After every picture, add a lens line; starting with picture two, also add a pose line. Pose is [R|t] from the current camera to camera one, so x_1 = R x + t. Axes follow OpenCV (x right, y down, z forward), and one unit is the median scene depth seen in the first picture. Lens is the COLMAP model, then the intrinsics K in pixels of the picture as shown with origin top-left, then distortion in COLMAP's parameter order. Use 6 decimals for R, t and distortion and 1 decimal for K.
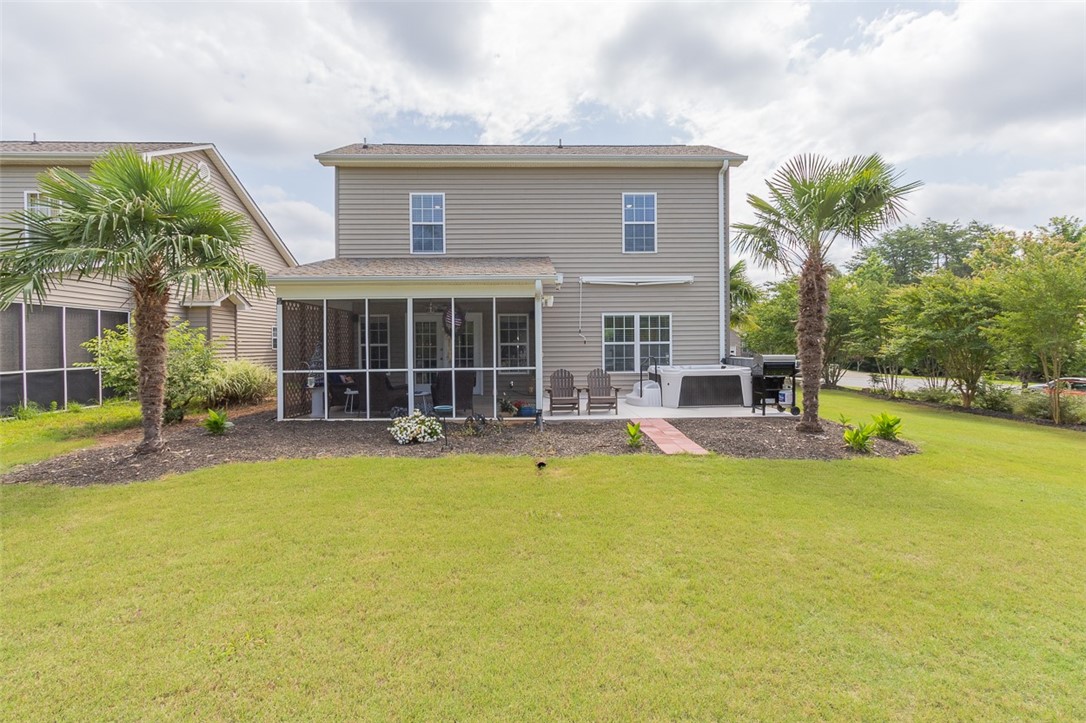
lens RADIAL K [[498.8, 0, 546.3], [0, 498.8, 352.5], [0, 0, 1]] dist [0.000551, 0.000122]
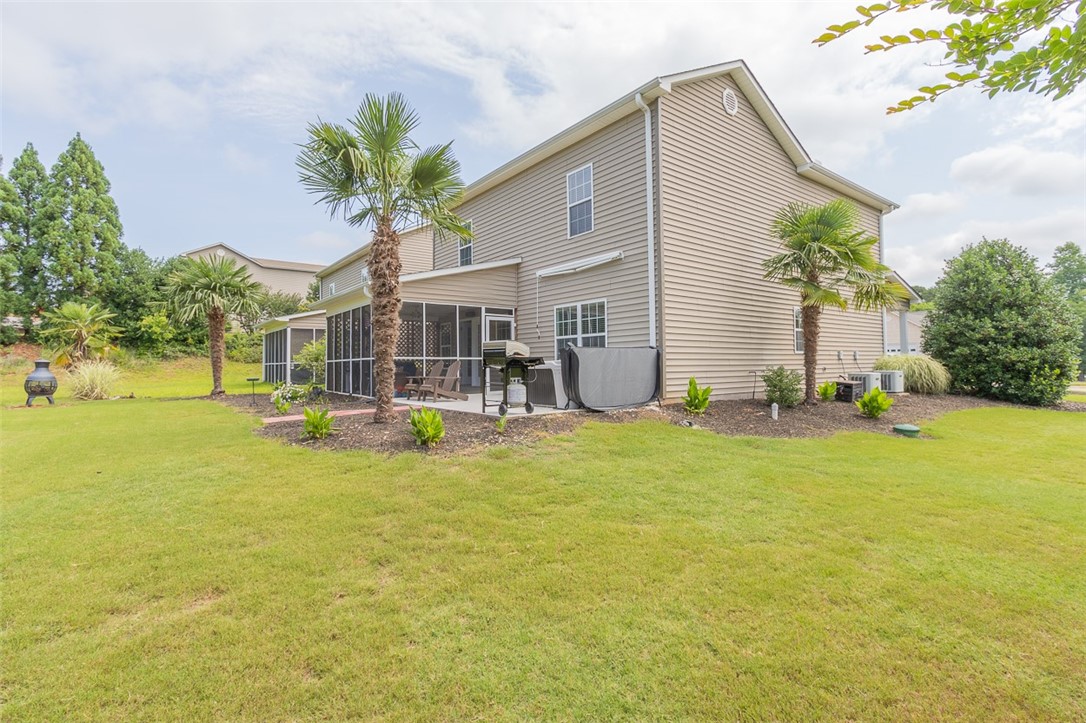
lens RADIAL K [[498.8, 0, 541.5], [0, 498.8, 358.6], [0, 0, 1]] dist [0.000551, 0.000122]
pose [[0.587739, -0.005460, -0.809032, 0.871088], [0.002135, 0.999984, -0.005198, 0.026588], [0.809048, 0.001328, 0.587741, 0.416447]]
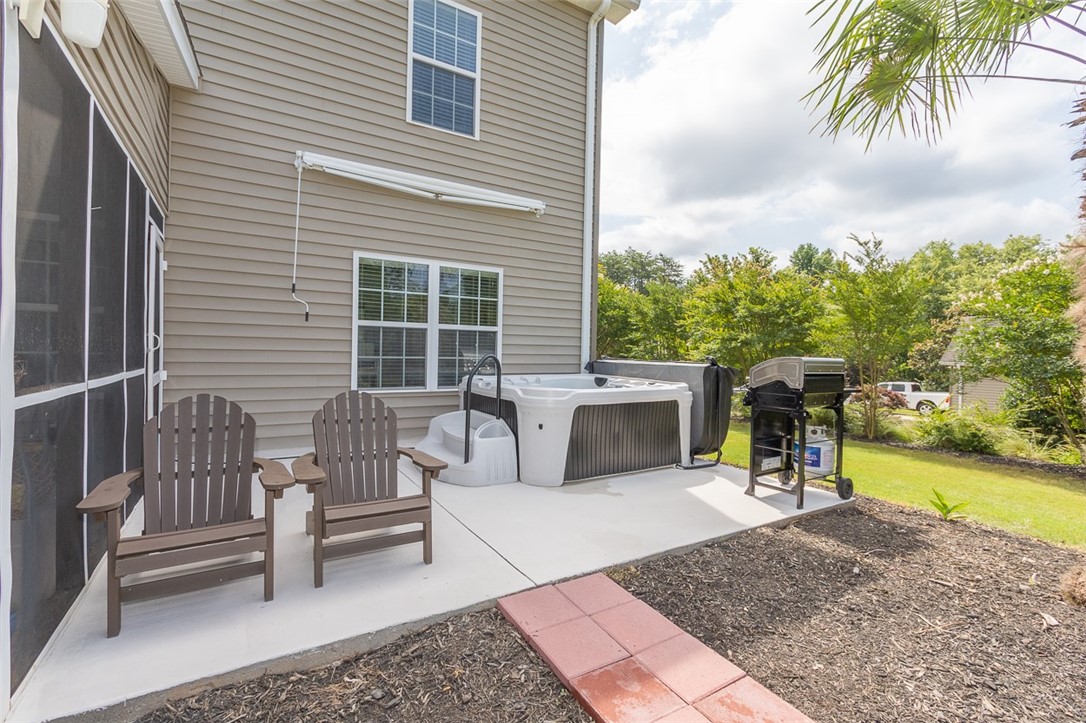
lens RADIAL K [[498.8, 0, 552.8], [0, 498.8, 360.3], [0, 0, 1]] dist [0.000551, 0.000122]
pose [[0.861165, 0.019198, 0.507962, 0.043607], [-0.025141, 0.999672, 0.004840, 0.007583], [-0.507703, -0.016938, 0.861366, 0.546270]]
